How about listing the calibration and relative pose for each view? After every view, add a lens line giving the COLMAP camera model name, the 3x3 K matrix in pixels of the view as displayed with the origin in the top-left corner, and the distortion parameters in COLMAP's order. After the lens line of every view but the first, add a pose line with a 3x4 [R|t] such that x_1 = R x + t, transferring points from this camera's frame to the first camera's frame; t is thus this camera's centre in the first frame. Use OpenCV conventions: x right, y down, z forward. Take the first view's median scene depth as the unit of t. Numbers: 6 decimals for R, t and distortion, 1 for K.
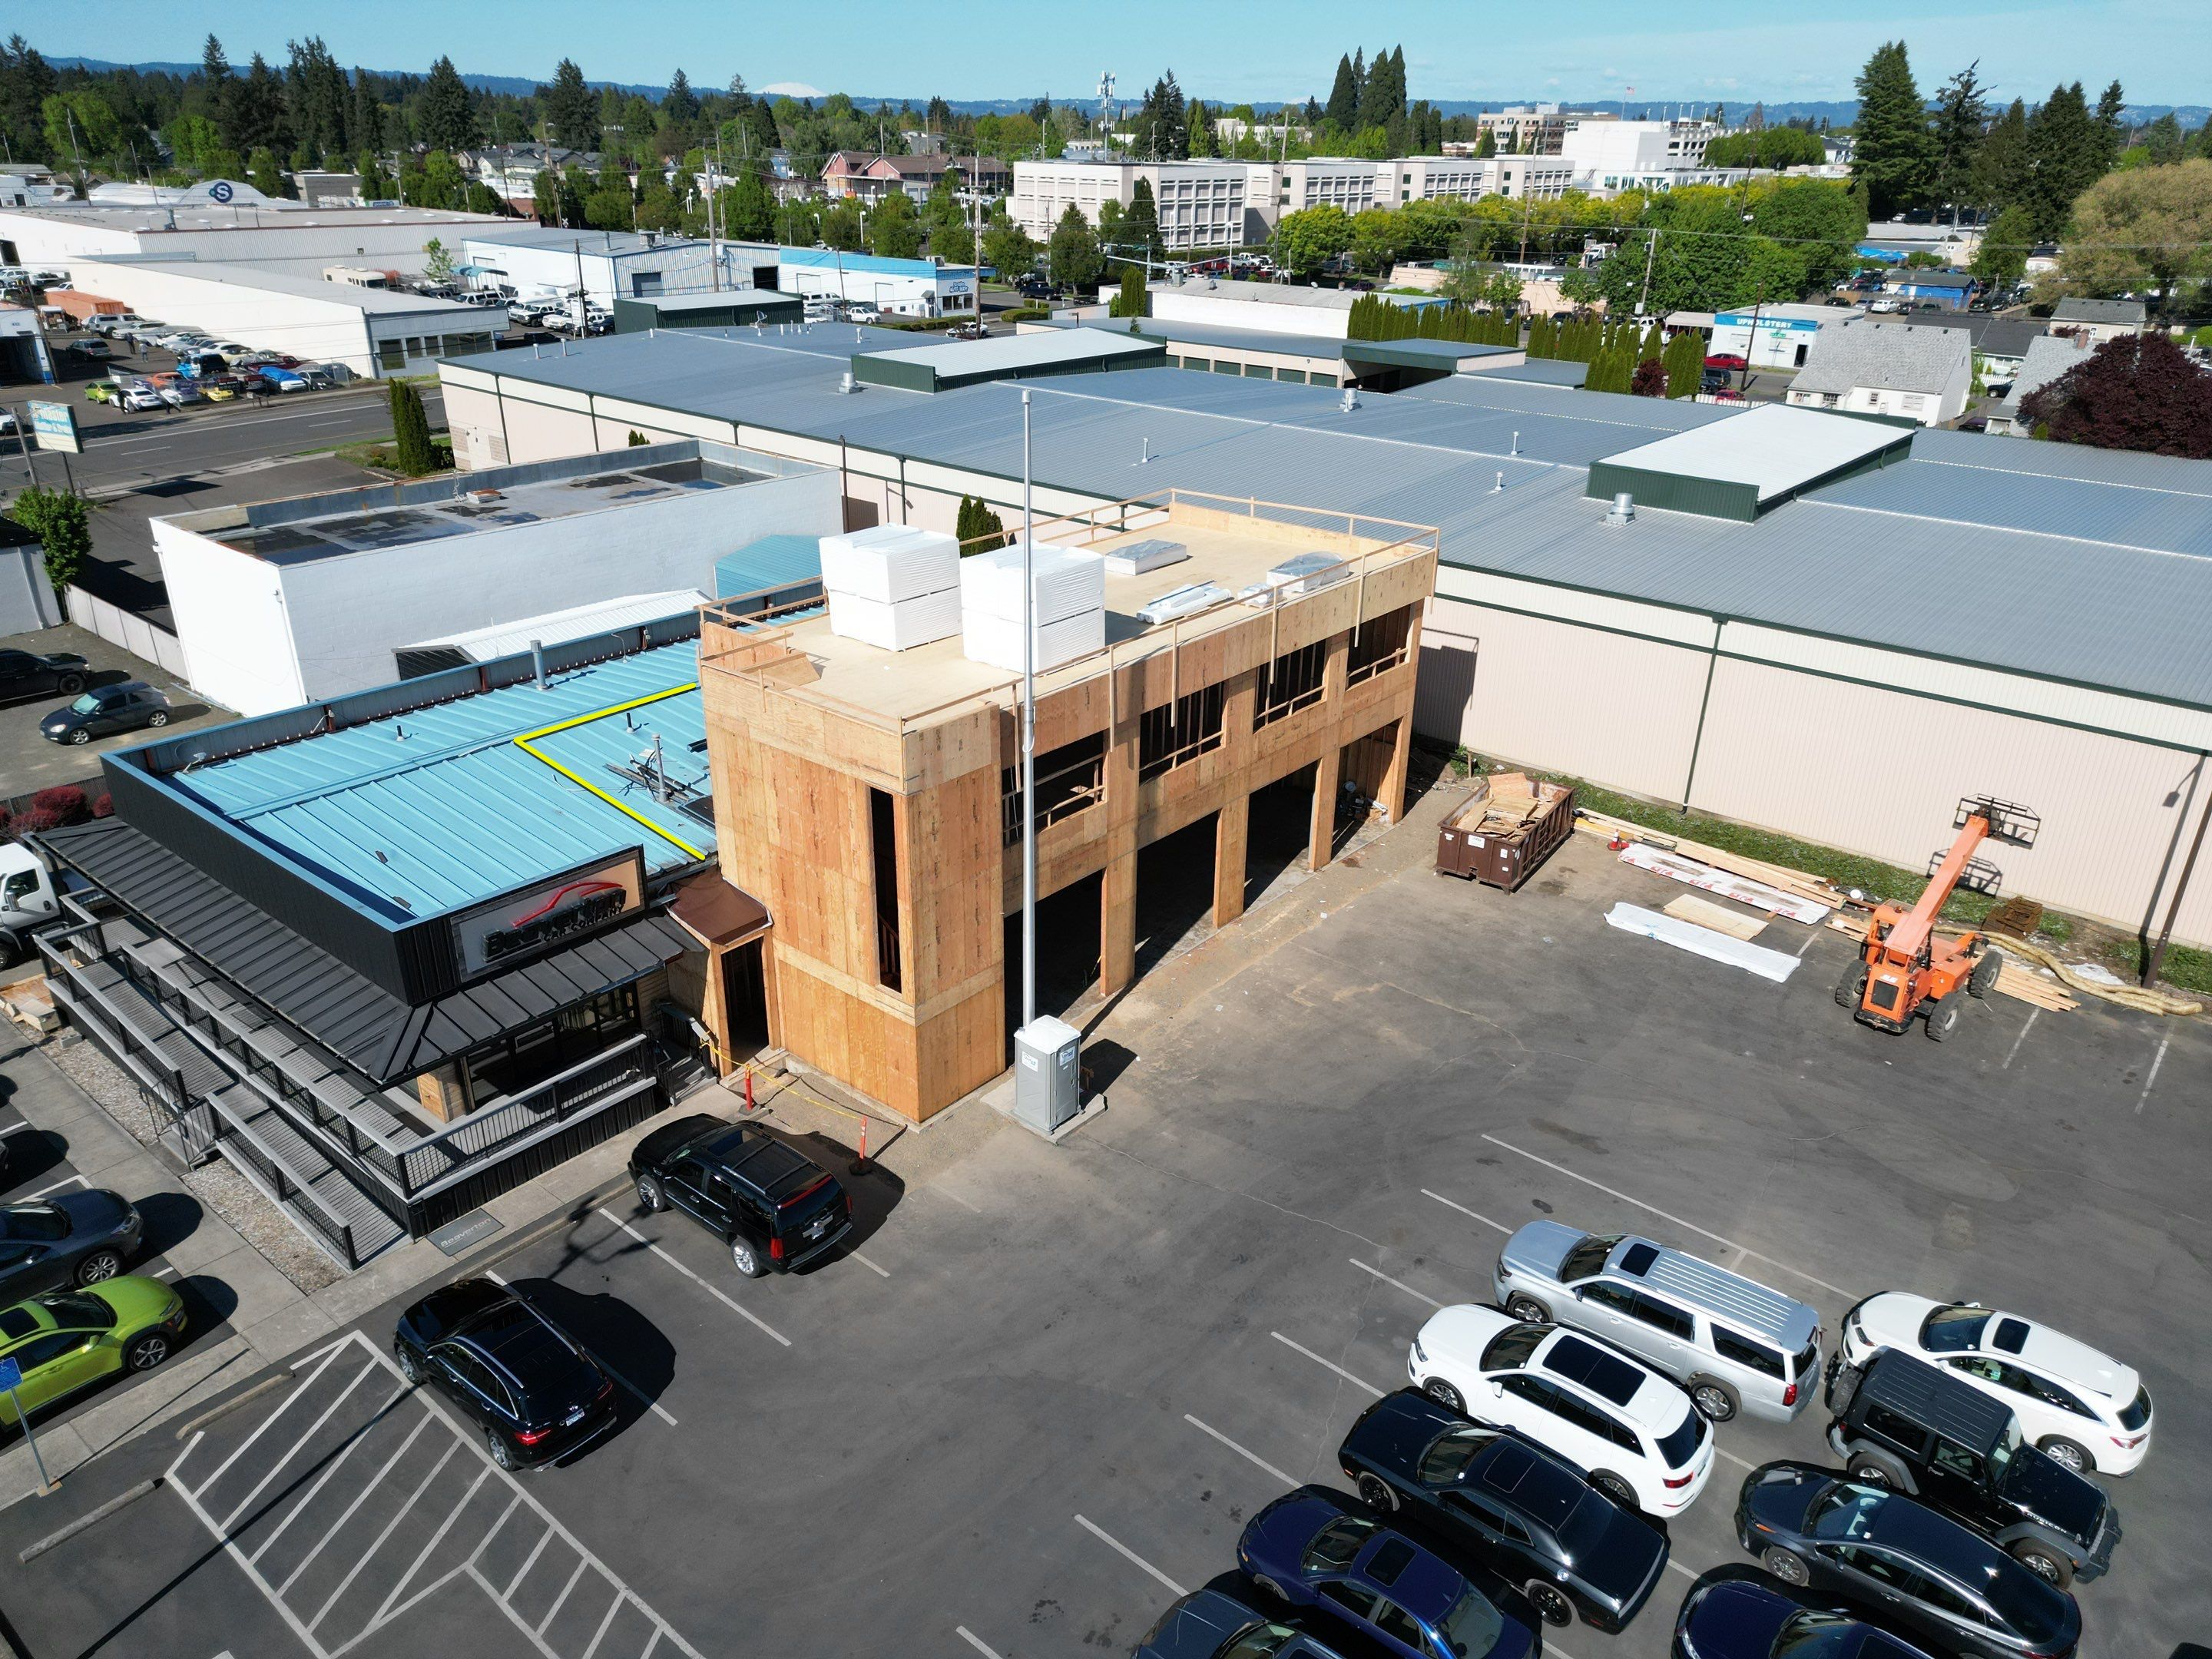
lens RADIAL K [[1563.4, 0, 1098.5], [0, 1563.4, 825.0], [0, 0, 1]] dist [0.067983, -0.063662]
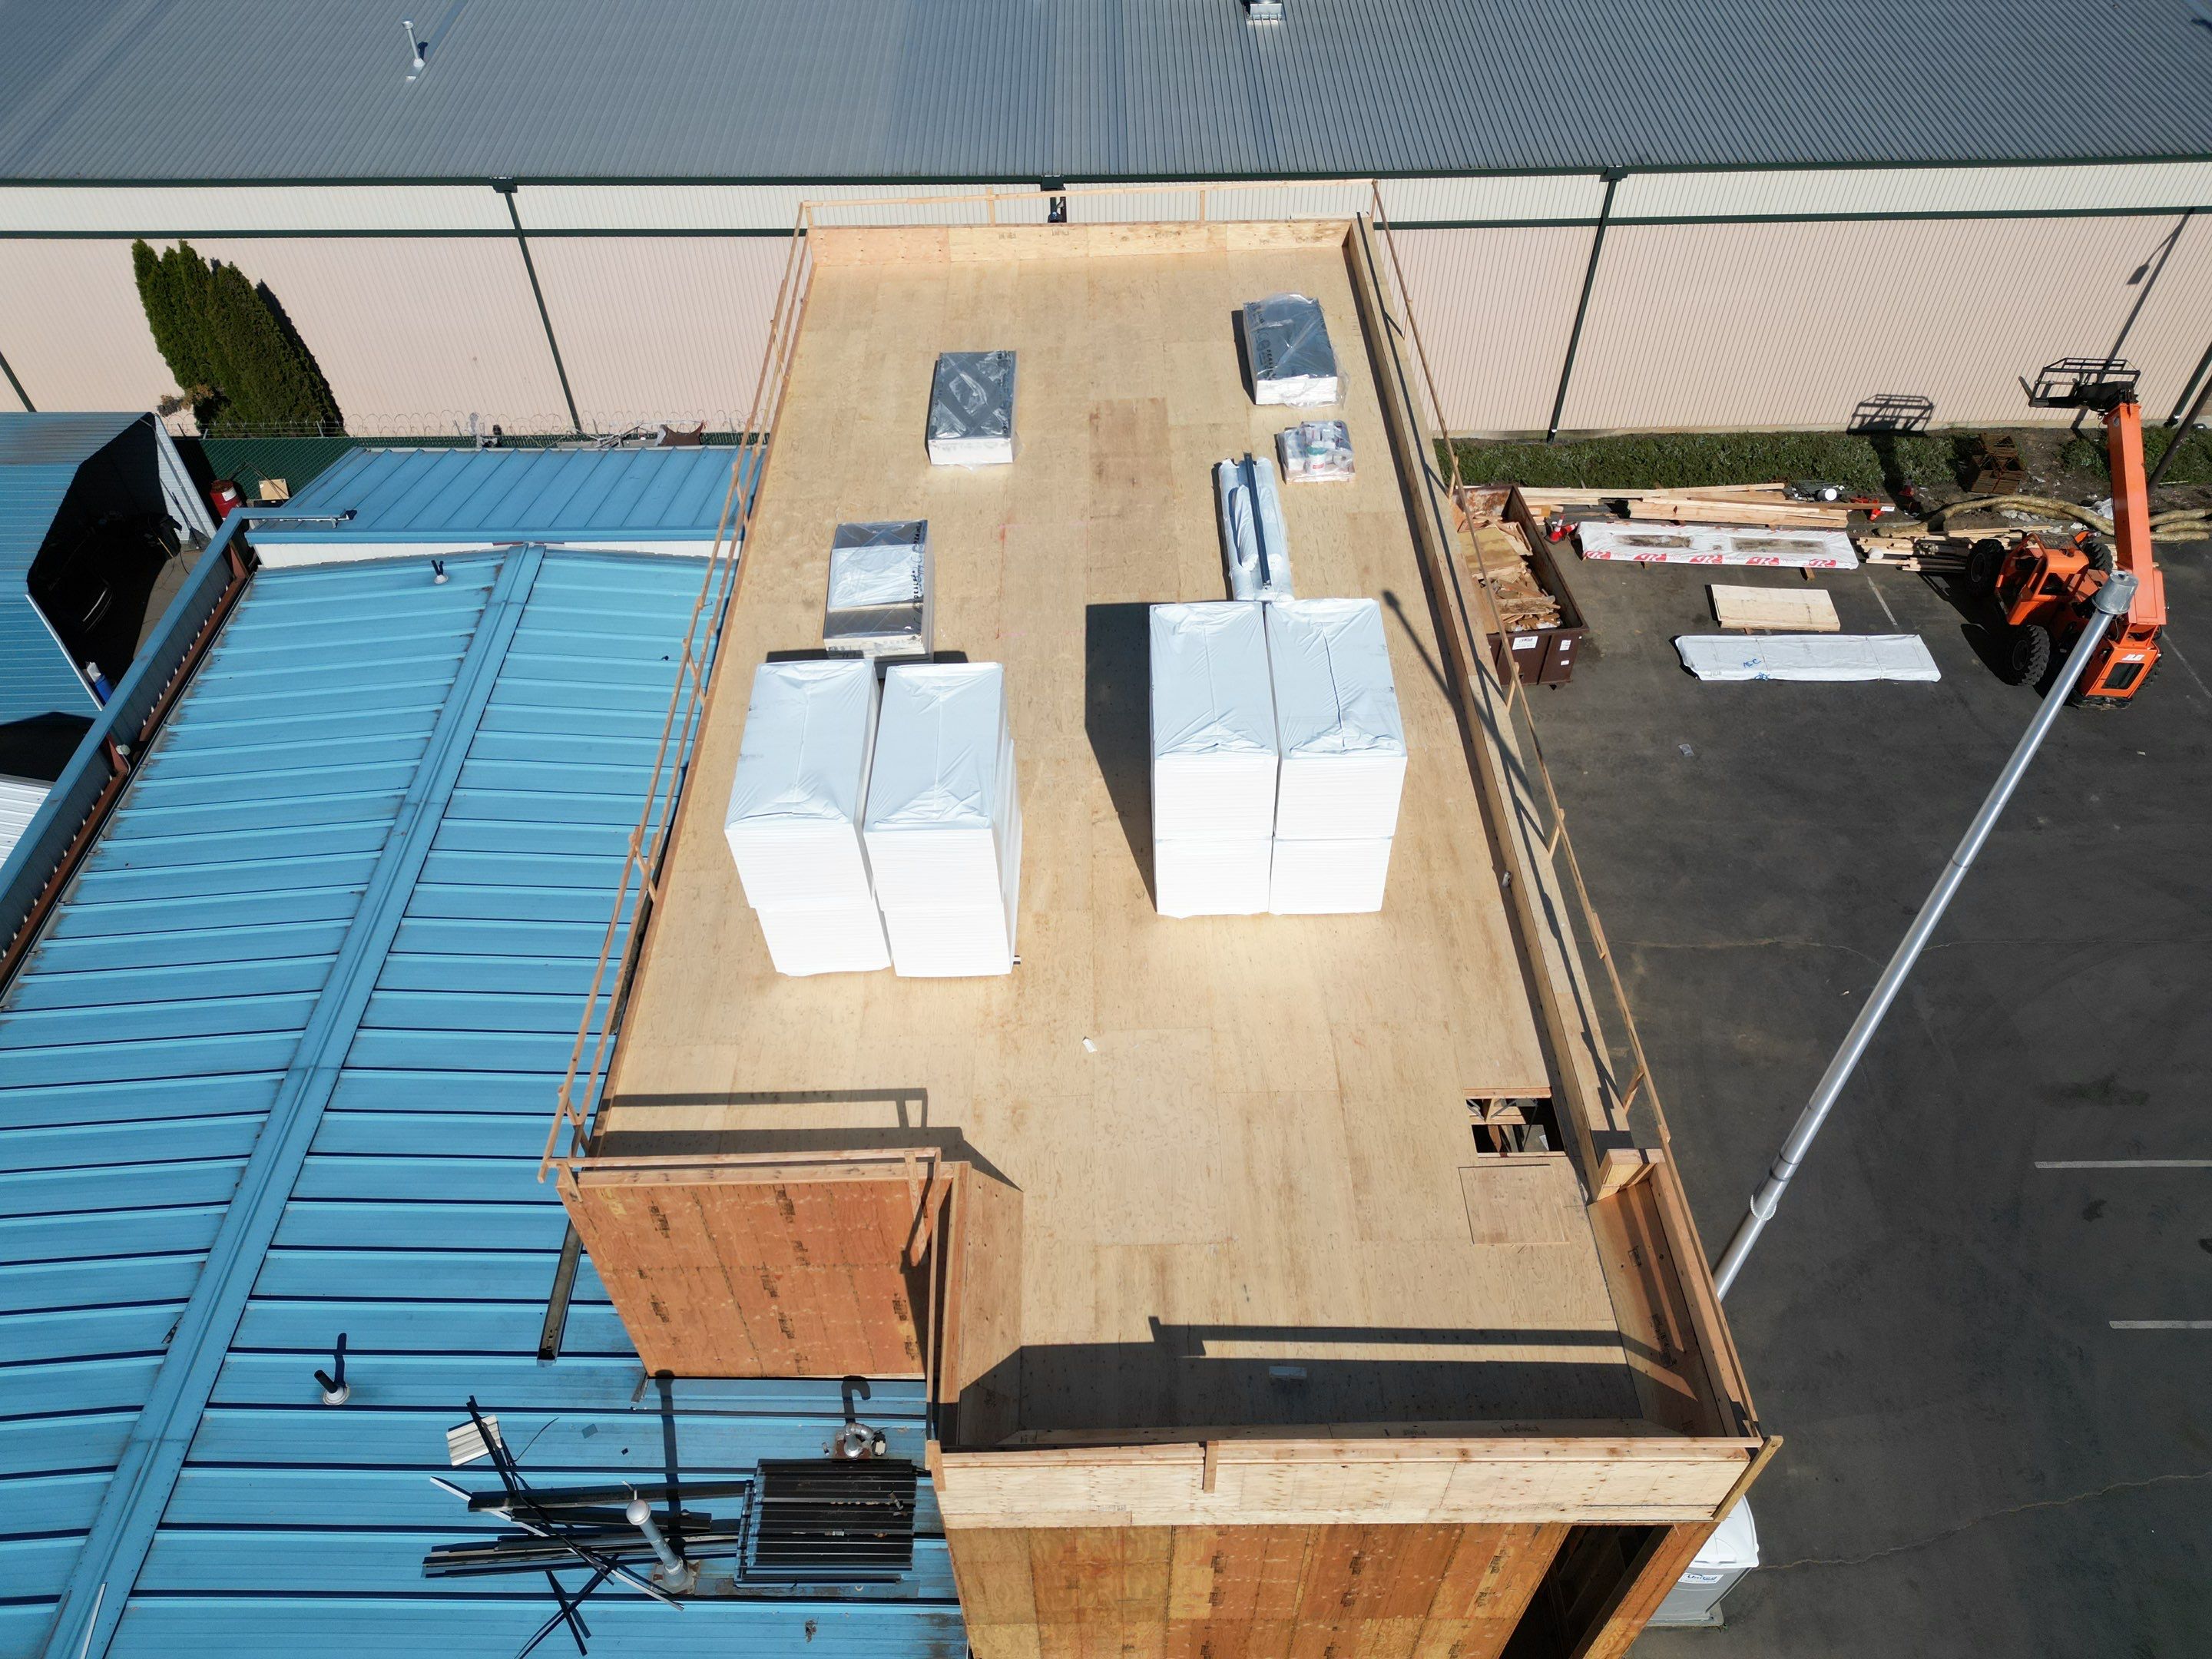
lens RADIAL K [[1555.4, 0, 1095.4], [0, 1555.4, 829.2], [0, 0, 1]] dist [0.045402, -0.023430]
pose [[0.758311, -0.485854, 0.434638, -0.234617], [0.281336, 0.845354, 0.454121, -0.280411], [-0.588059, -0.222086, 0.777730, 0.559051]]
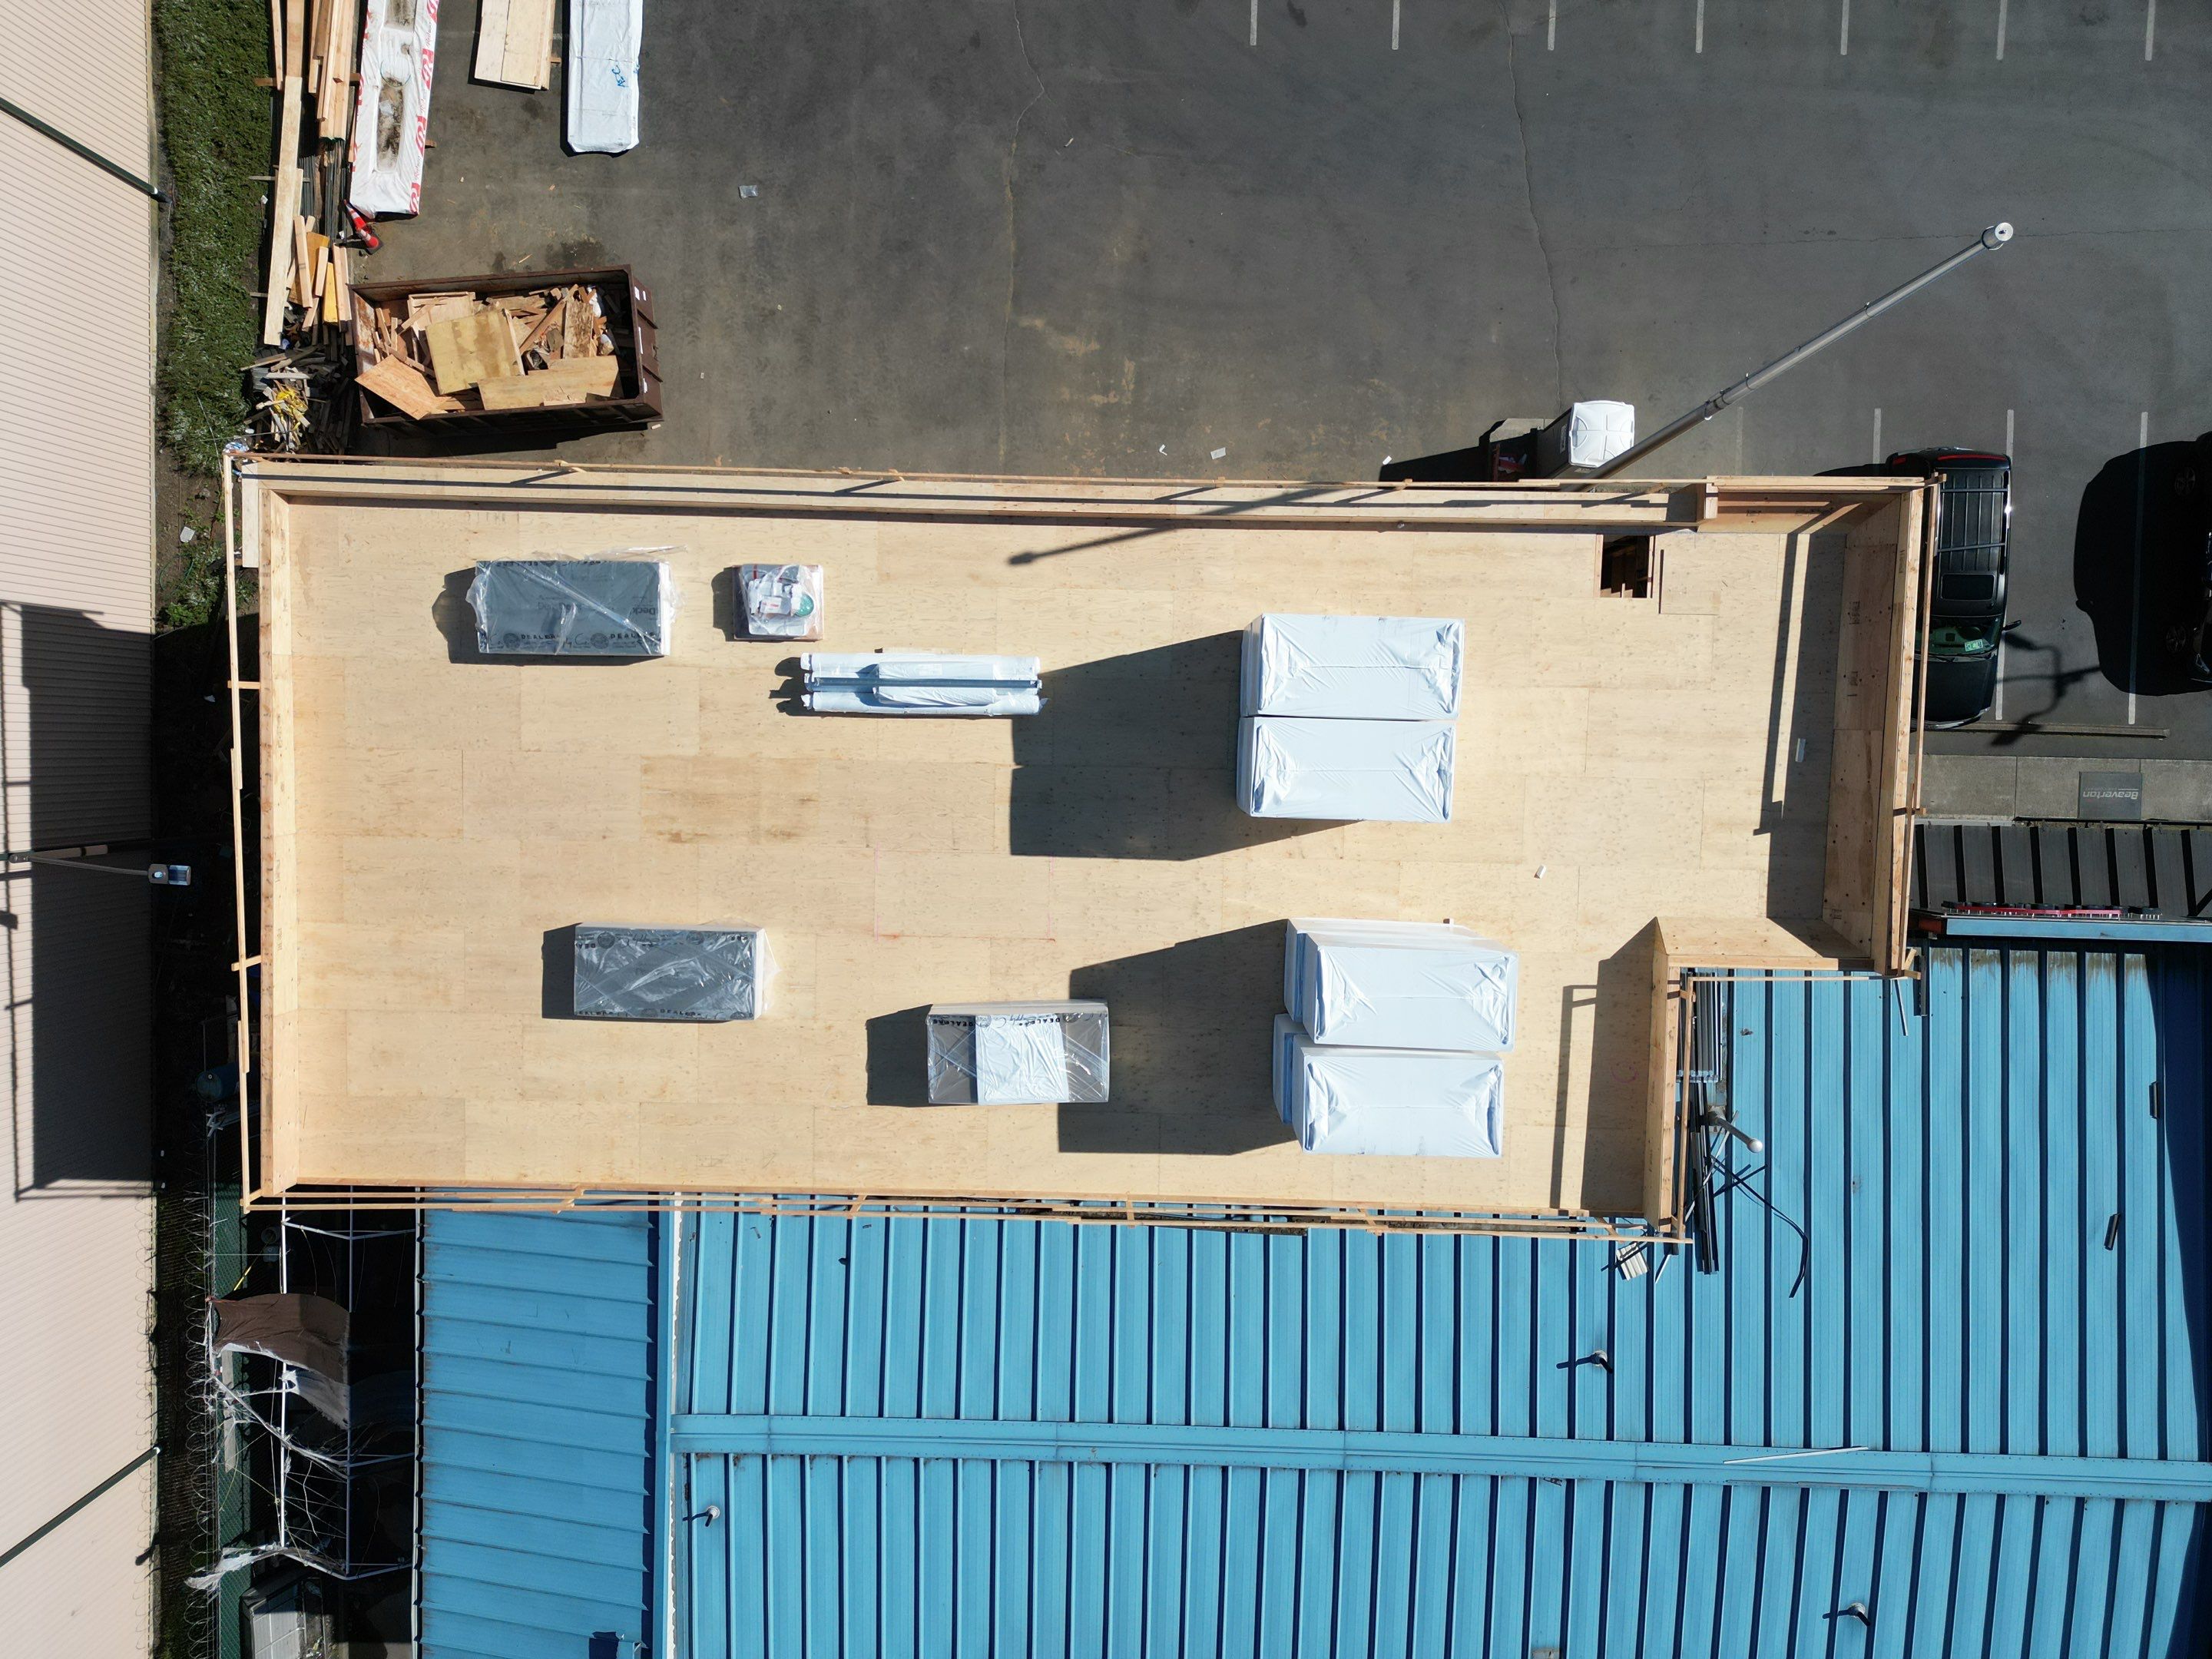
lens RADIAL K [[1555.4, 0, 1095.4], [0, 1555.4, 829.2], [0, 0, 1]] dist [0.045402, -0.023430]
pose [[-0.628352, -0.776376, -0.049131, 0.005802], [0.316016, -0.312455, 0.895827, -0.539173], [-0.710850, 0.547369, 0.441678, 0.699058]]
